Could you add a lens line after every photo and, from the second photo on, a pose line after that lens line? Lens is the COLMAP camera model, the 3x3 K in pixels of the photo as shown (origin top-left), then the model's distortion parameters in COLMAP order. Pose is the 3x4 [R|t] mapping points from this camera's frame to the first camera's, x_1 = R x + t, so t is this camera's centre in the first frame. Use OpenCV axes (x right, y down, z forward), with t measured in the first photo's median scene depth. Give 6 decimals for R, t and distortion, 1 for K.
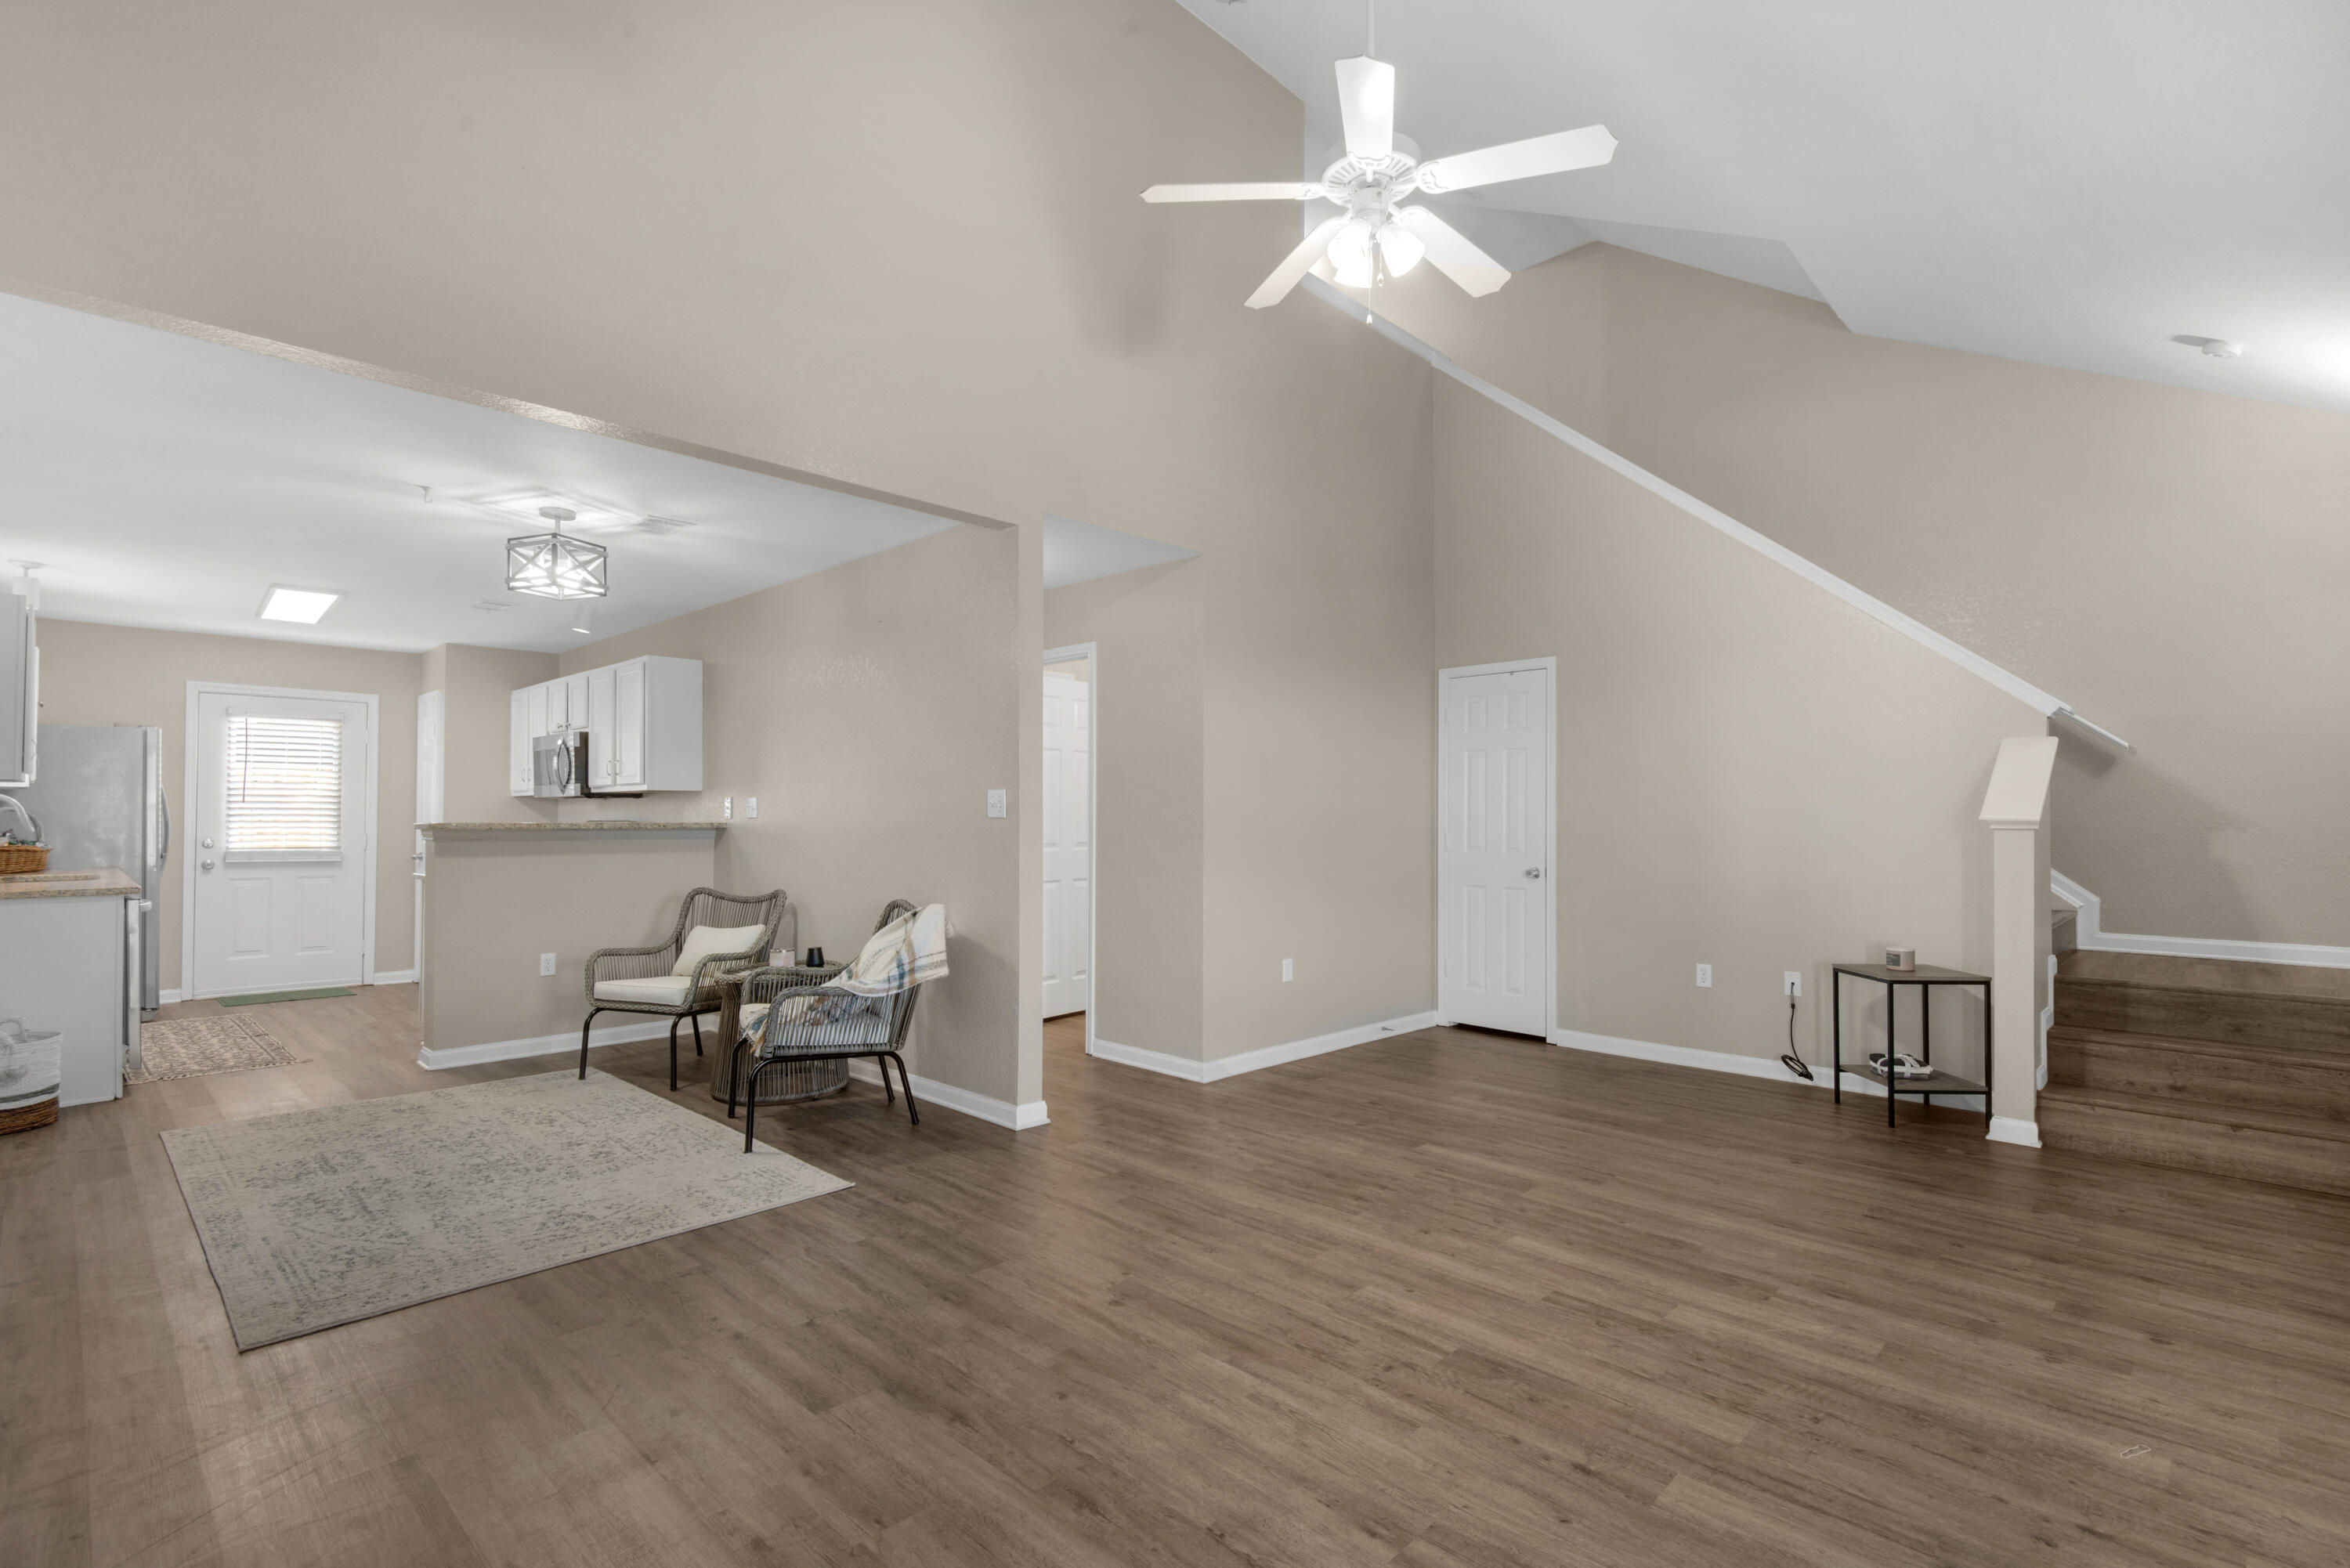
lens RADIAL K [[1091.3, 0, 1179.8], [0, 1091.3, 809.1], [0, 0, 1]] dist [0.021282, -0.008186]
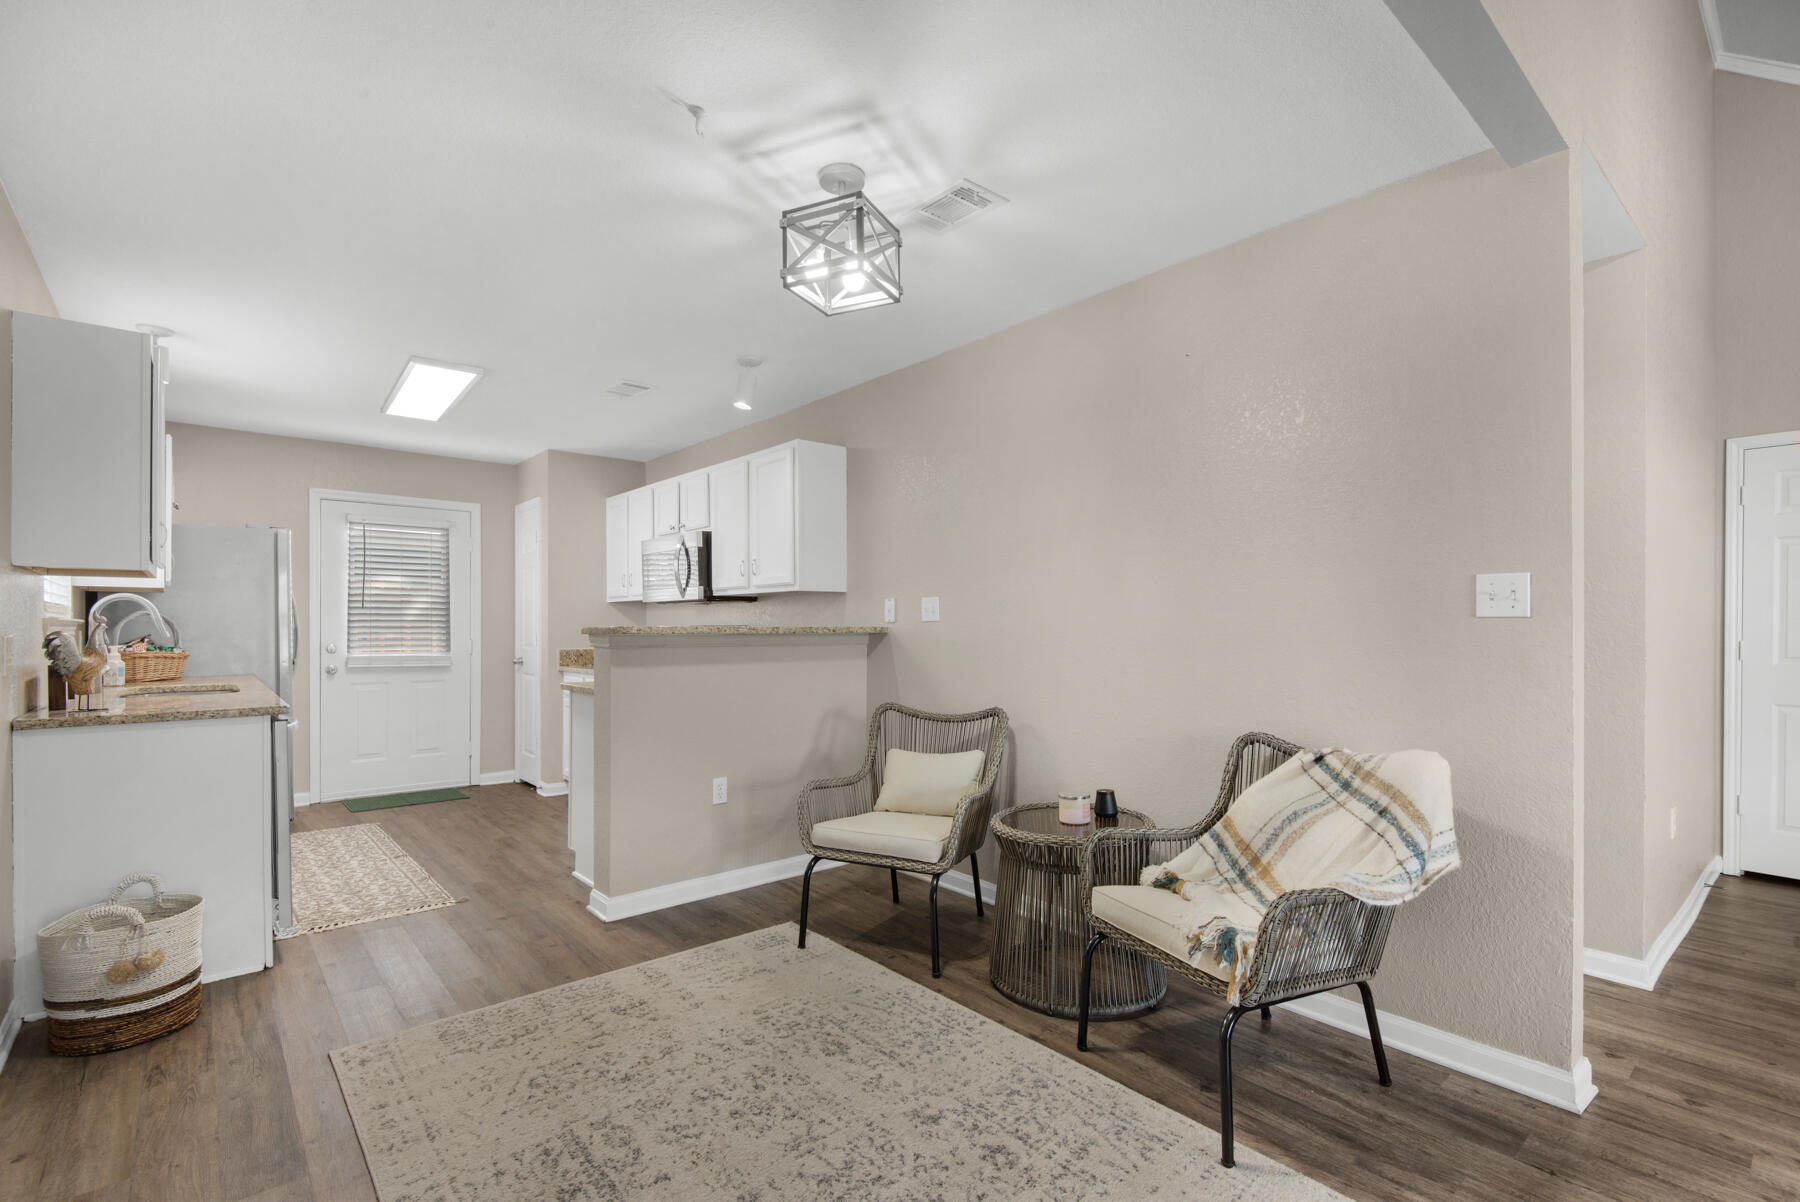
lens RADIAL K [[826.3, 0, 898.0], [0, 826.3, 634.9], [0, 0, 1]] dist [0.048258, -0.023673]
pose [[0.995274, -0.000063, -0.097108, -0.377164], [0.001883, 0.999824, 0.018649, 0.006880], [0.097090, -0.018743, 0.995099, 0.370916]]
